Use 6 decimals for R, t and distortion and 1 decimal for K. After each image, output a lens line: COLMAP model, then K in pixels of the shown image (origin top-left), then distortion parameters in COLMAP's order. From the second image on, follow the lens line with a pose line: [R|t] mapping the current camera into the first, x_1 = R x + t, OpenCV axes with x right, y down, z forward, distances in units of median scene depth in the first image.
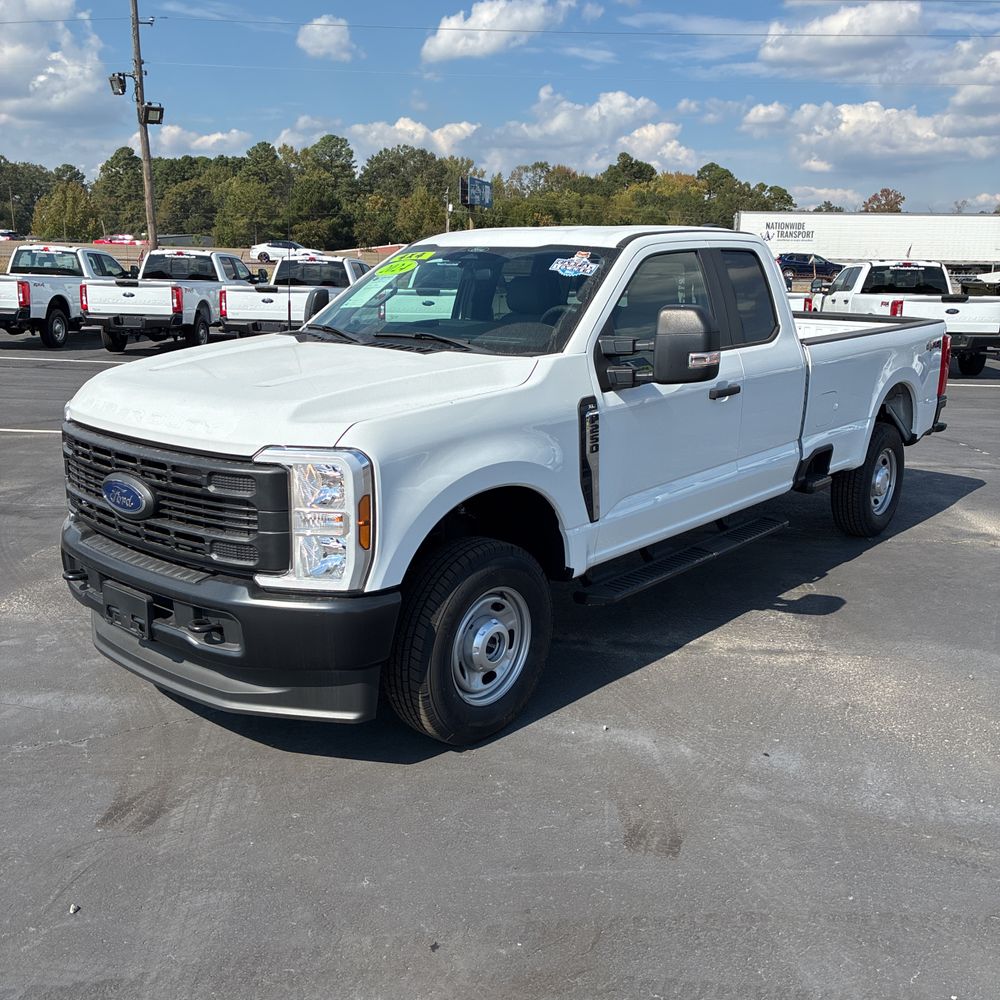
lens RADIAL K [[1092.5, 0, 499.4], [0, 1092.5, 504.4], [0, 0, 1]] dist [-0.005628, 0.000000]
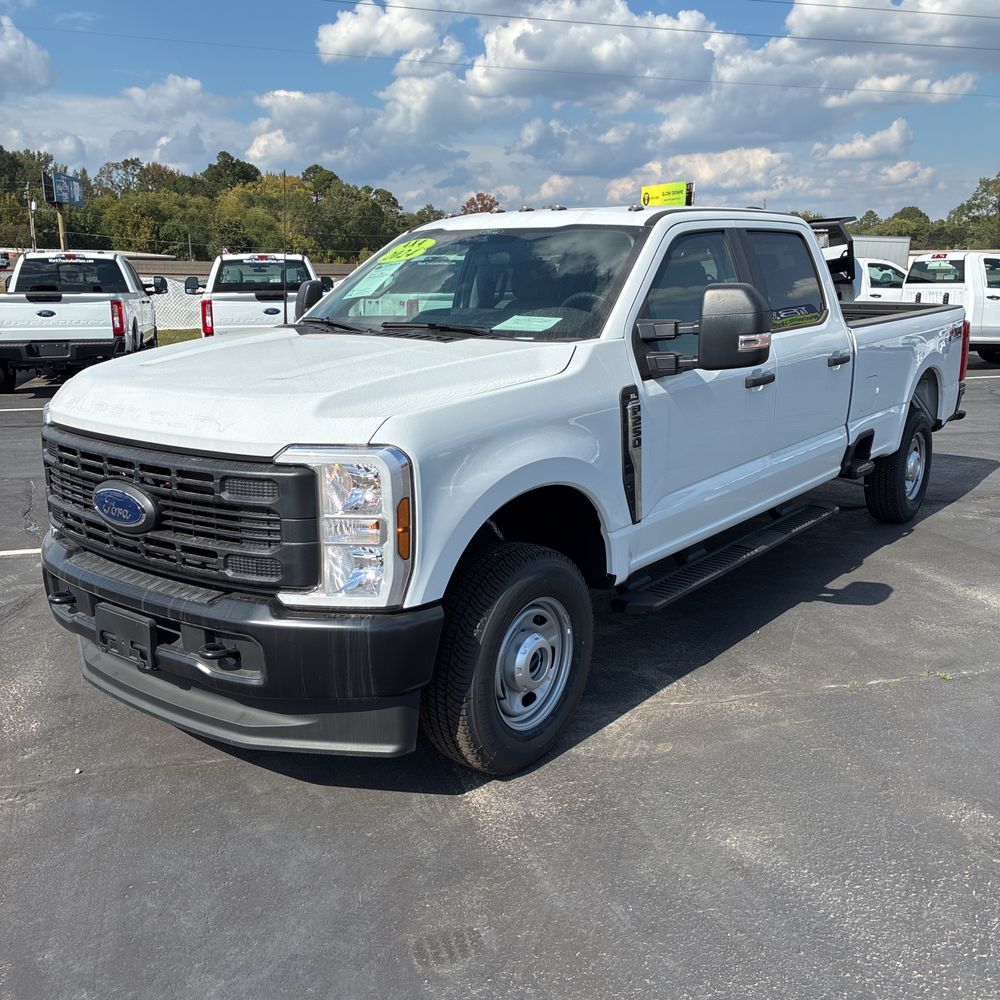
lens RADIAL K [[1092.5, 0, 492.9], [0, 1092.5, 502.0], [0, 0, 1]] dist [-0.005628, 0.000000]
pose [[0.998905, -0.024816, 0.039670, -0.073793], [0.025204, 0.999639, -0.009322, 0.004176], [-0.039424, 0.010312, 0.999169, 0.100247]]
